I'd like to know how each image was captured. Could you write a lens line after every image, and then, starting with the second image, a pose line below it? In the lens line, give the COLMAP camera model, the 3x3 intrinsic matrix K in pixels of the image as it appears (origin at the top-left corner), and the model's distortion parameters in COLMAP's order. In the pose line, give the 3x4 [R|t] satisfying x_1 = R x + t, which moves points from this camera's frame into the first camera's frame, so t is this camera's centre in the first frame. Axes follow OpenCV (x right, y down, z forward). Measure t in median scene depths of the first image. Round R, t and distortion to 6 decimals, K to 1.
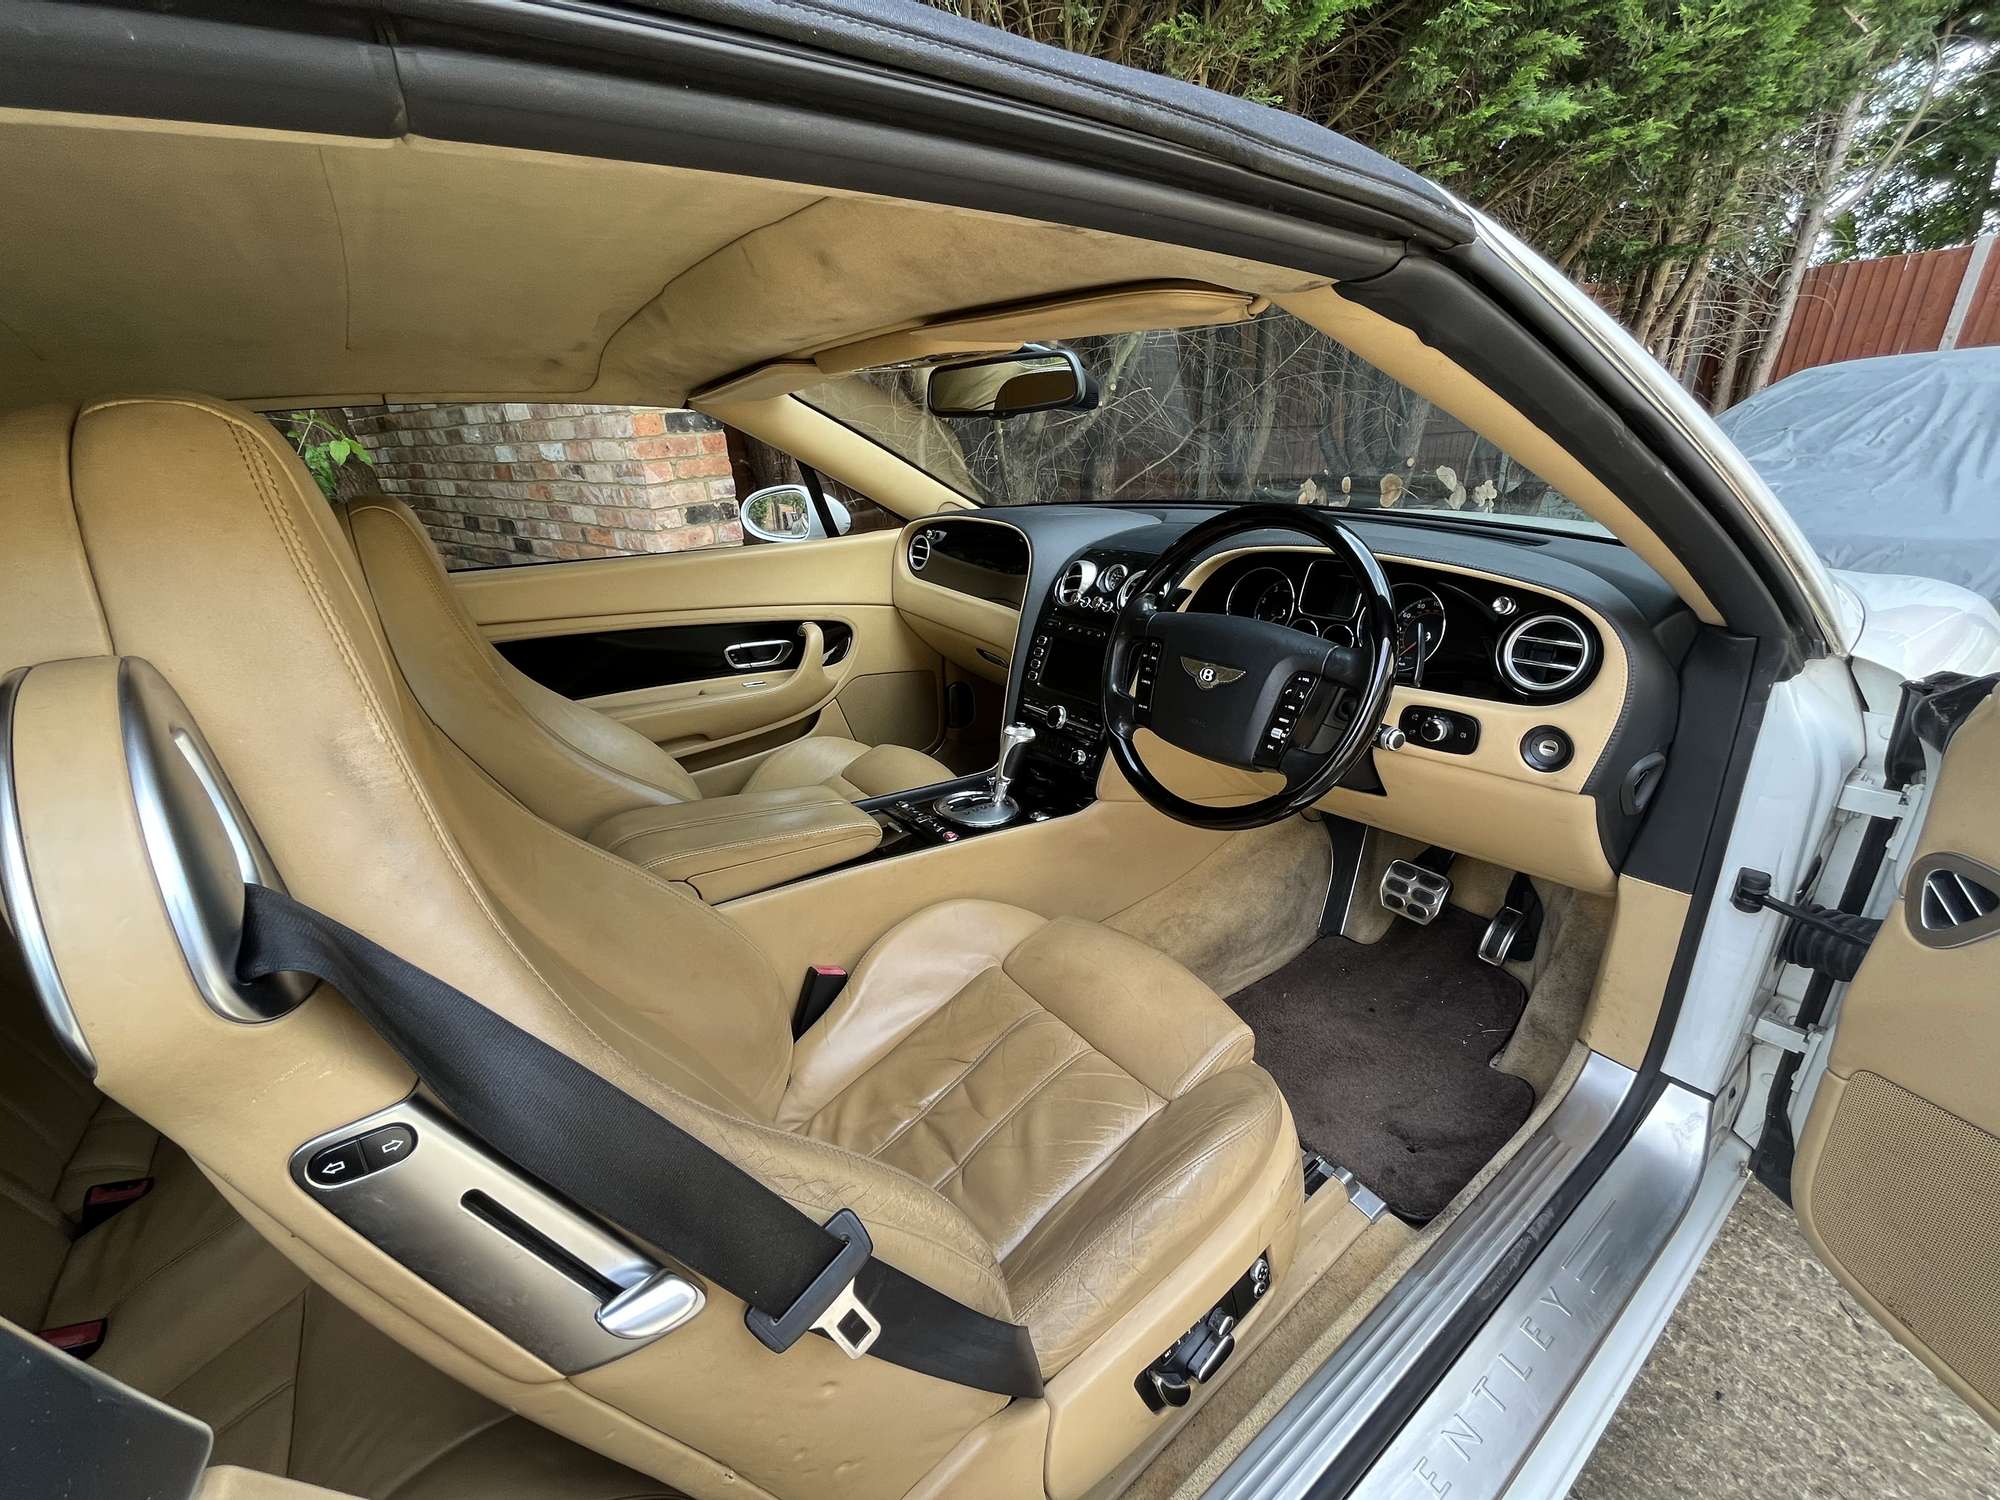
lens RADIAL K [[800.4, 0, 1000.0], [0, 800.4, 750.0], [0, 0, 1]] dist [0.000192, -0.000001]
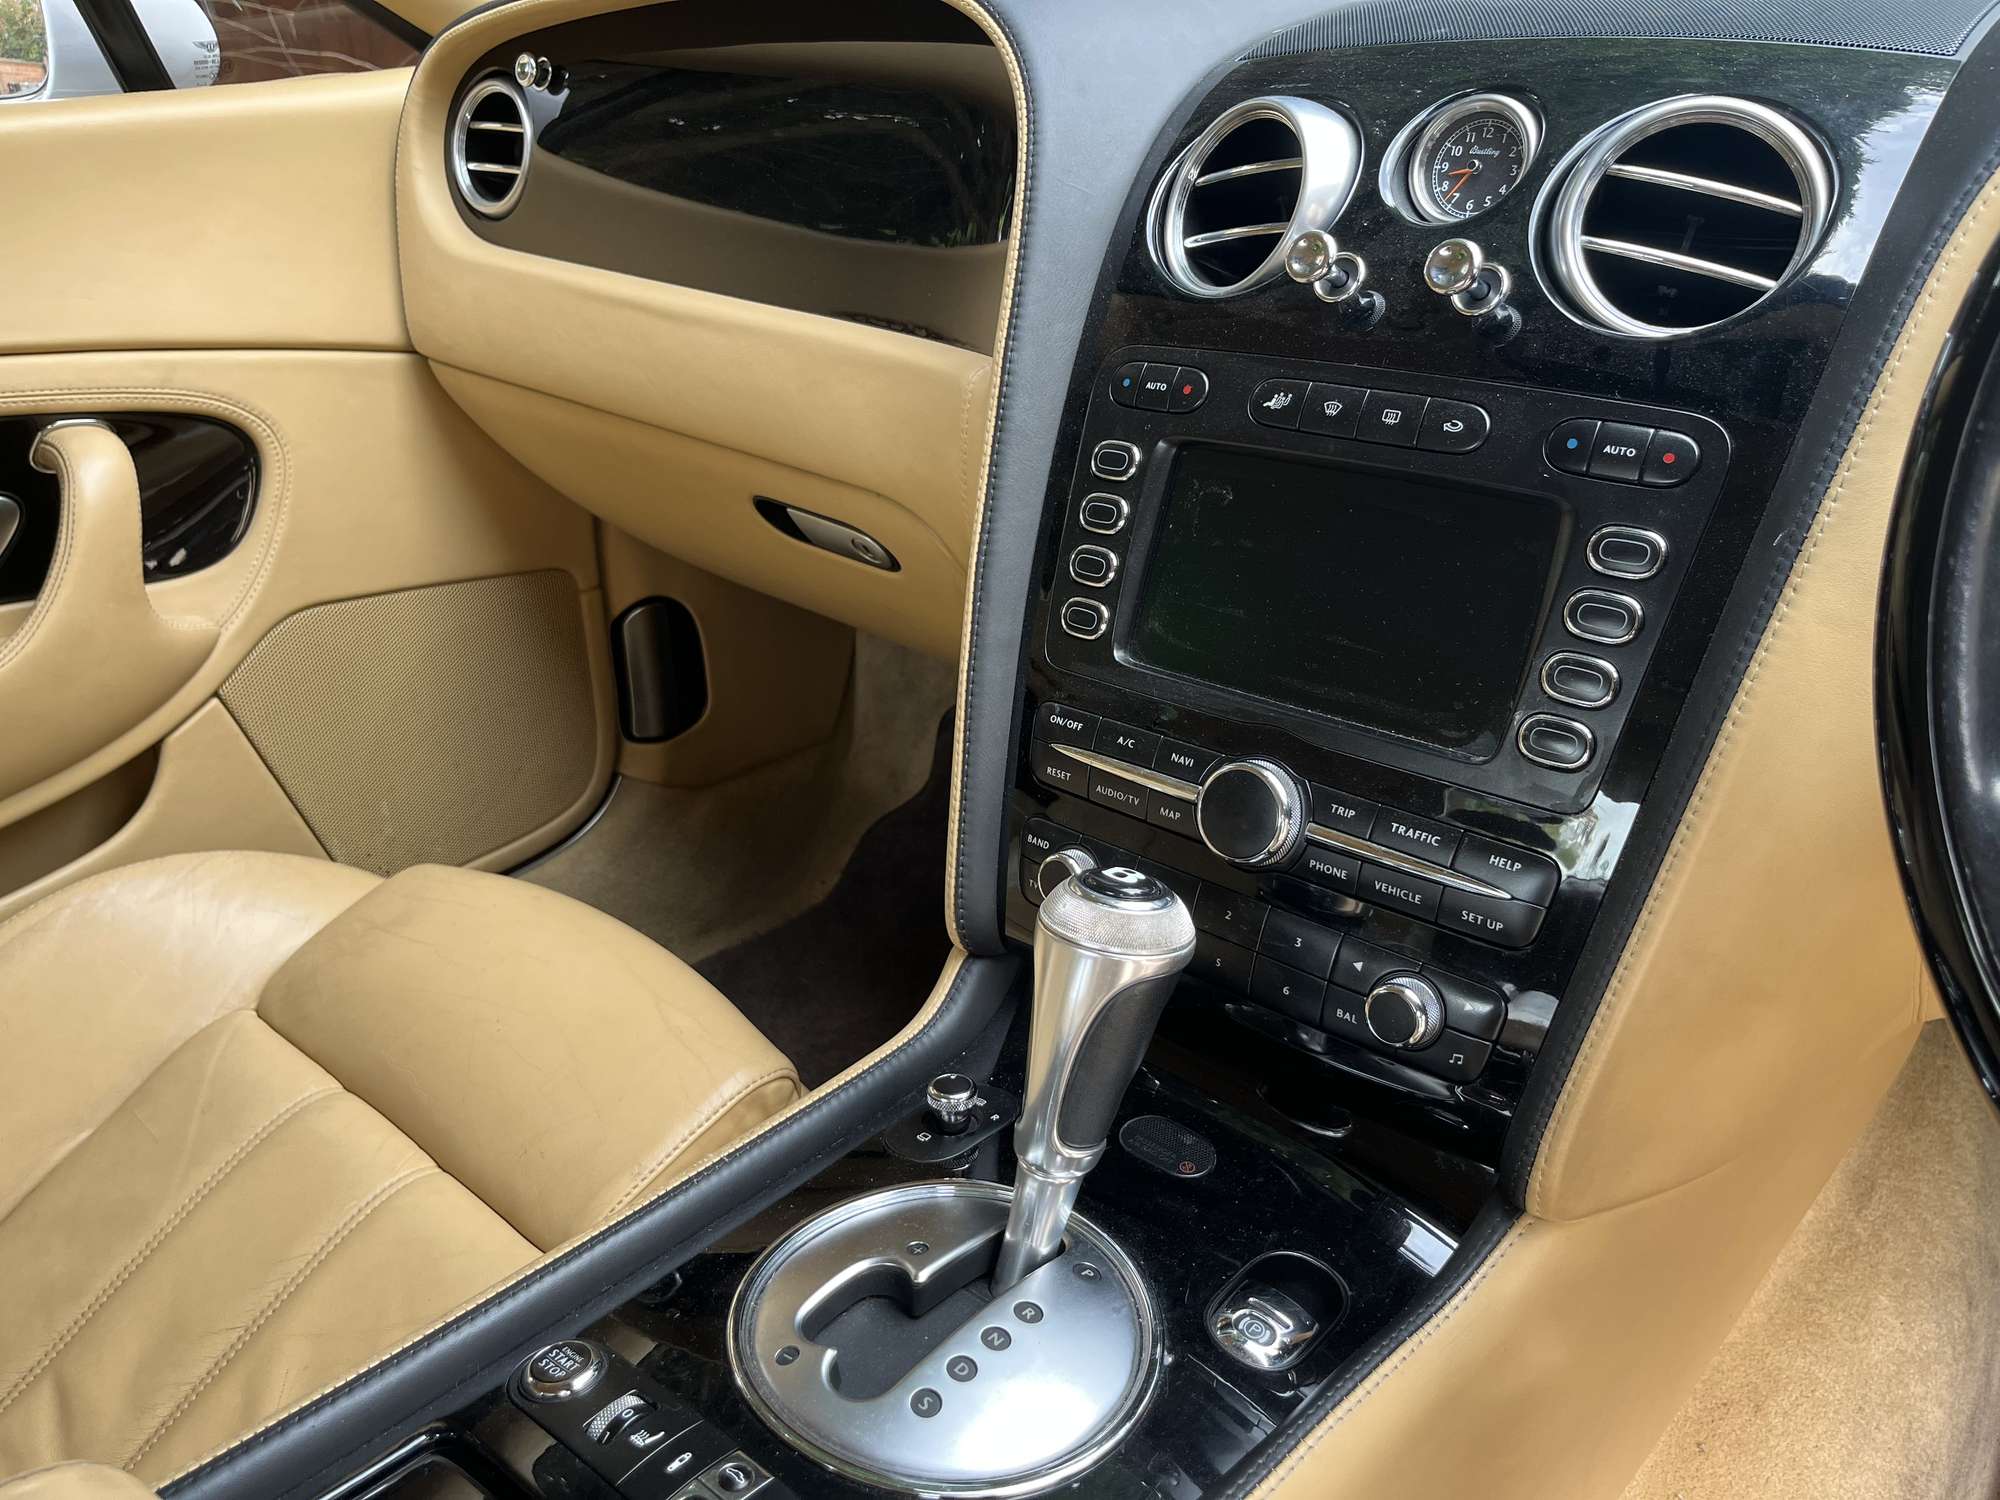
lens RADIAL K [[1483.1, 0, 1000.0], [0, 1483.1, 750.0], [0, 0, 1]] dist [0.062266, -0.070367]
pose [[0.972730, -0.078661, 0.218196, -0.061736], [0.065621, 0.995634, 0.066391, -0.066751], [-0.222466, -0.050262, 0.973644, 0.464205]]
